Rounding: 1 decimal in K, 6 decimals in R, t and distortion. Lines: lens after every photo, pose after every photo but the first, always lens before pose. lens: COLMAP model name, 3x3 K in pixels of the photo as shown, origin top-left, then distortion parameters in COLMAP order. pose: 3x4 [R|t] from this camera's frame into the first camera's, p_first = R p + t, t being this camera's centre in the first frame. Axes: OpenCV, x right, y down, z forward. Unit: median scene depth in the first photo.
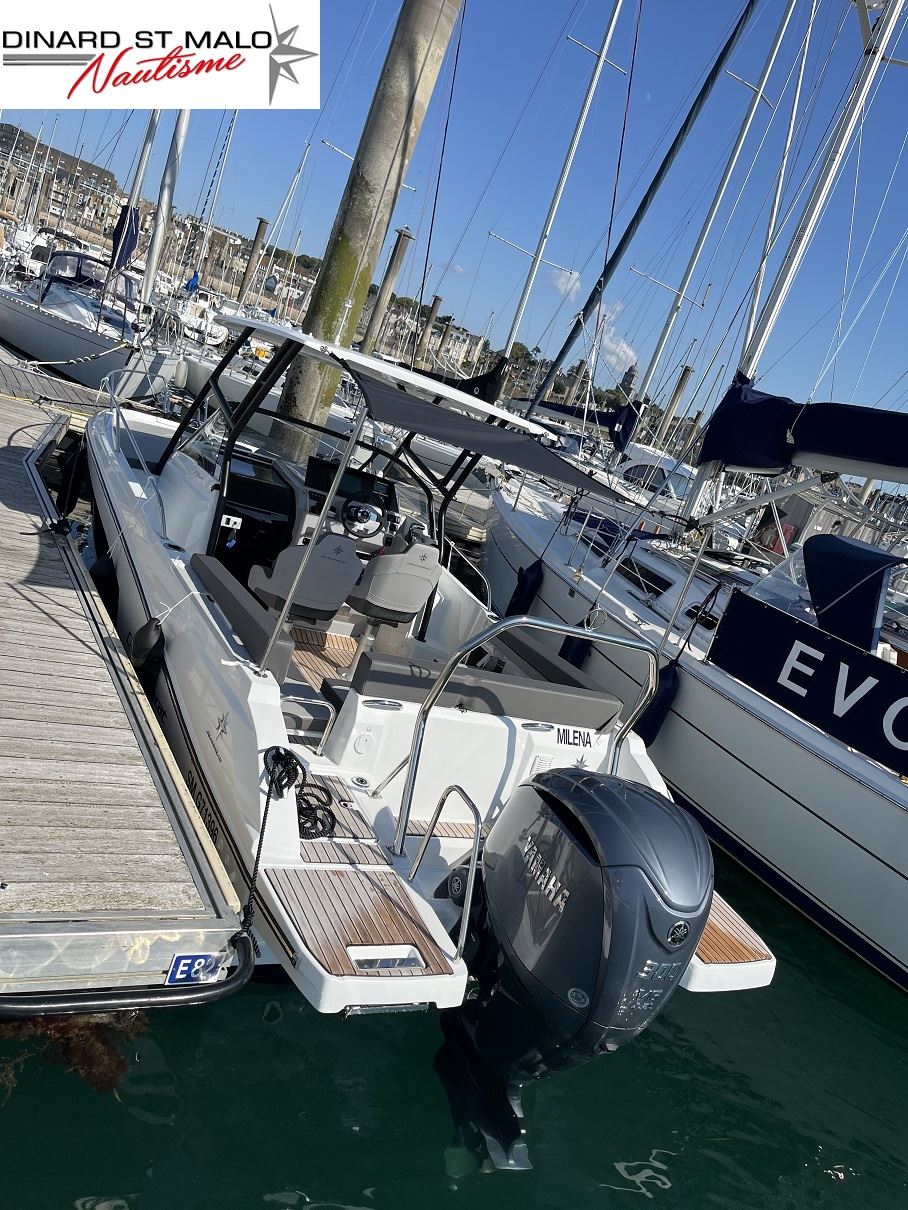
lens RADIAL K [[911.4, 0, 451.2], [0, 911.4, 626.3], [0, 0, 1]] dist [0.056033, -0.071056]
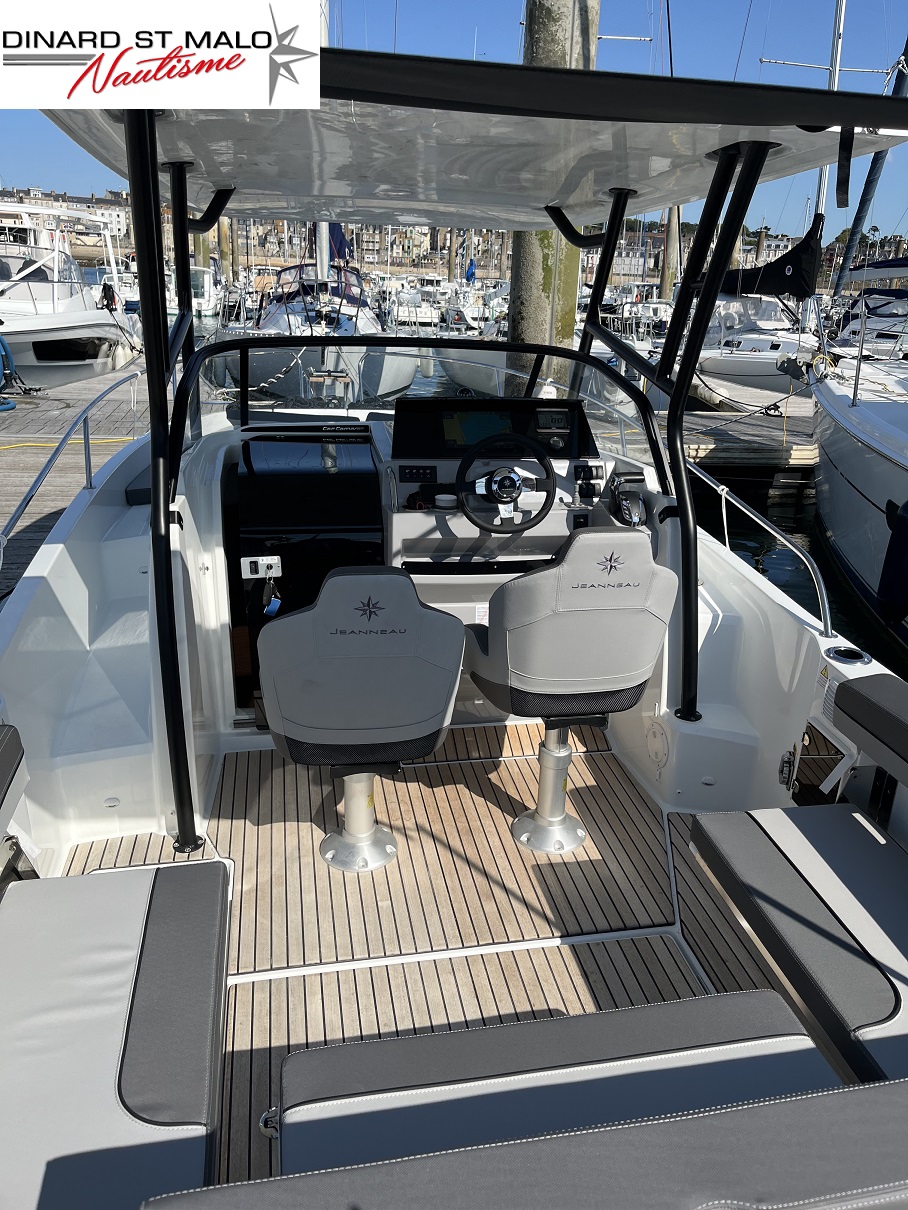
lens RADIAL K [[911.4, 0, 451.2], [0, 911.4, 626.3], [0, 0, 1]] dist [0.056033, -0.071056]
pose [[0.899106, -0.199711, -0.389517, 0.048676], [0.216284, 0.976329, -0.001339, -0.054342], [0.380564, -0.083043, 0.921018, 0.531815]]
